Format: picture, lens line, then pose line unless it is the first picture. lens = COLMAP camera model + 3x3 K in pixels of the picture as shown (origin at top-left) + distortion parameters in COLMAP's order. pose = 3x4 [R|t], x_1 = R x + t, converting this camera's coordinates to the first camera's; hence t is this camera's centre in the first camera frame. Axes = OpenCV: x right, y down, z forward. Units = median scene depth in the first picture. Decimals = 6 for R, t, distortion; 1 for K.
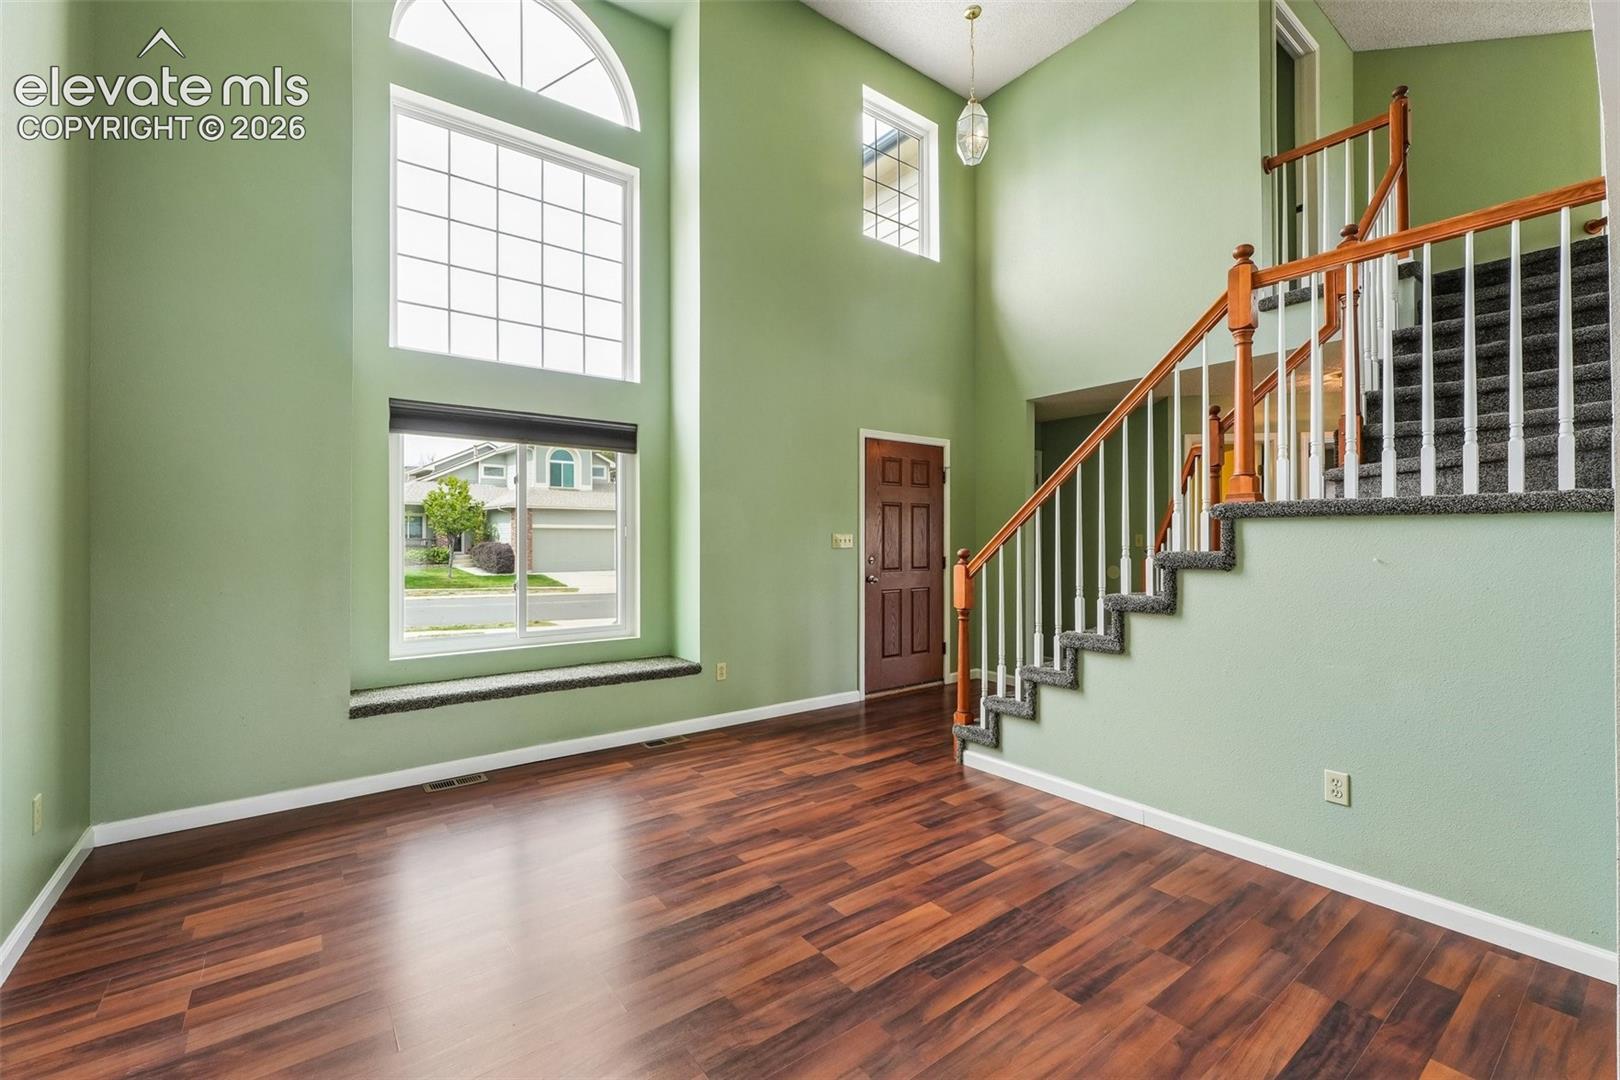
lens RADIAL K [[684.5, 0, 808.5], [0, 684.5, 528.0], [0, 0, 1]] dist [0.000416, -0.000684]
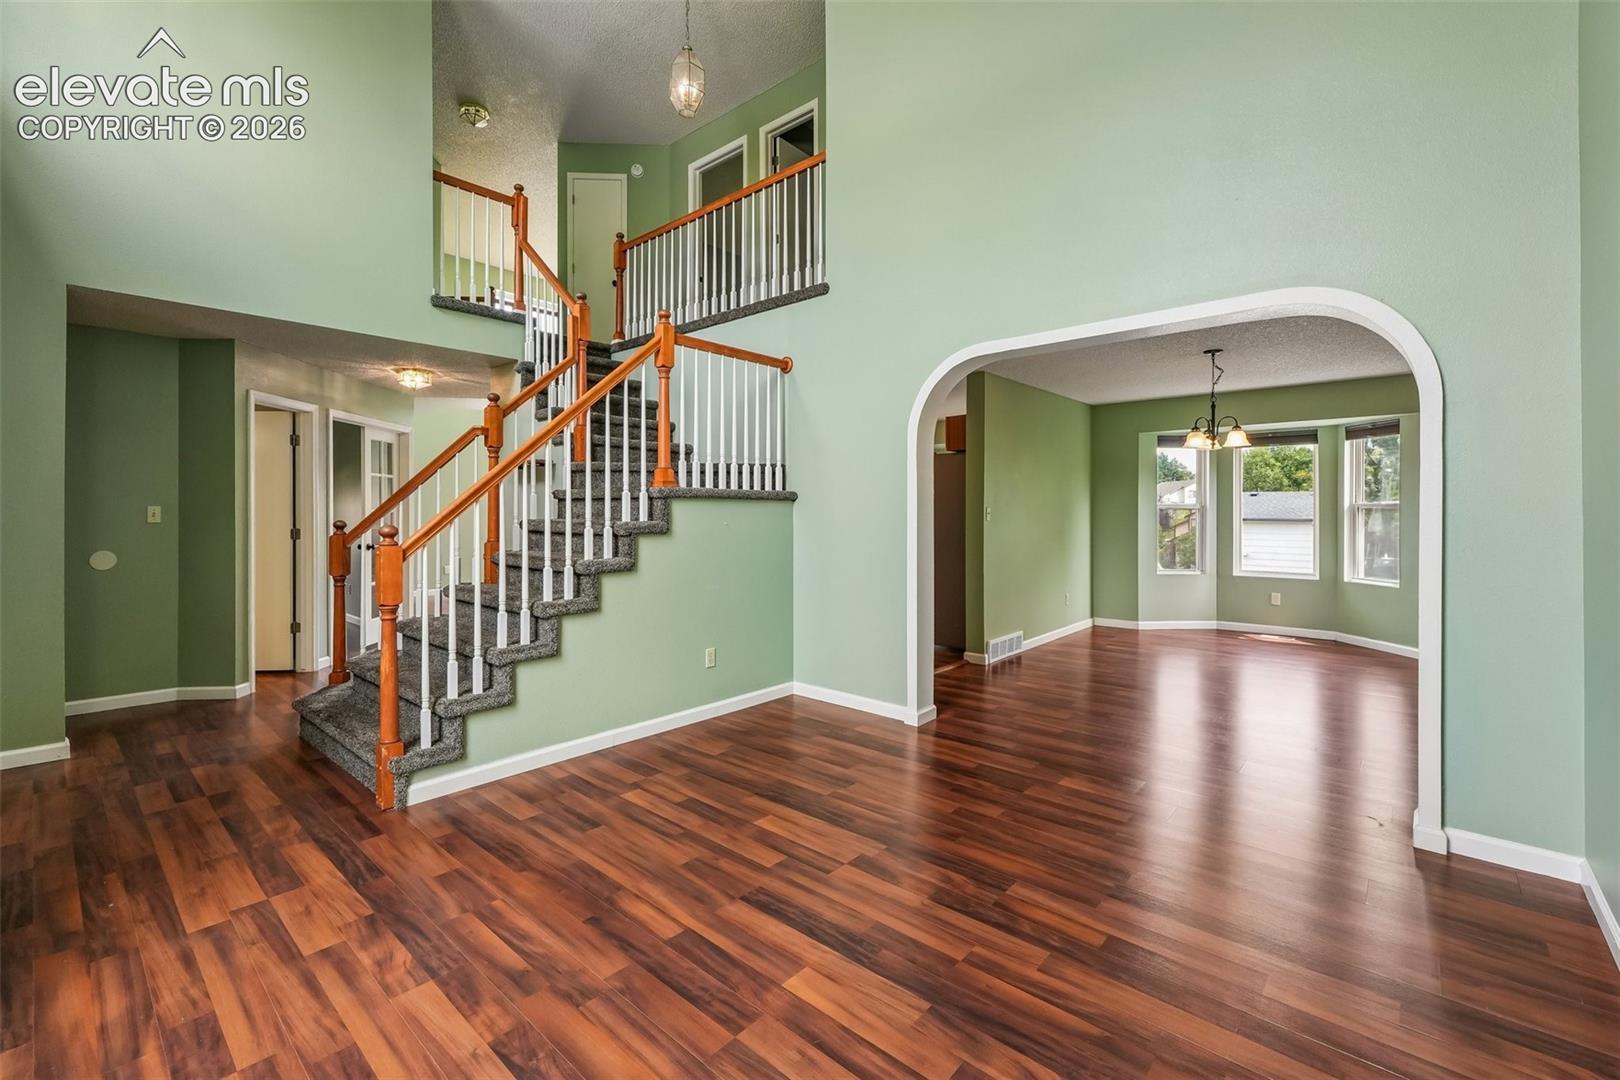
lens RADIAL K [[684.5, 0, 809.6], [0, 684.5, 516.2], [0, 0, 1]] dist [0.000416, -0.000684]
pose [[-0.202440, -0.004291, 0.979285, -0.783950], [-0.014003, 0.999901, 0.001486, 0.017474], [-0.979195, -0.013412, -0.202480, 0.920073]]
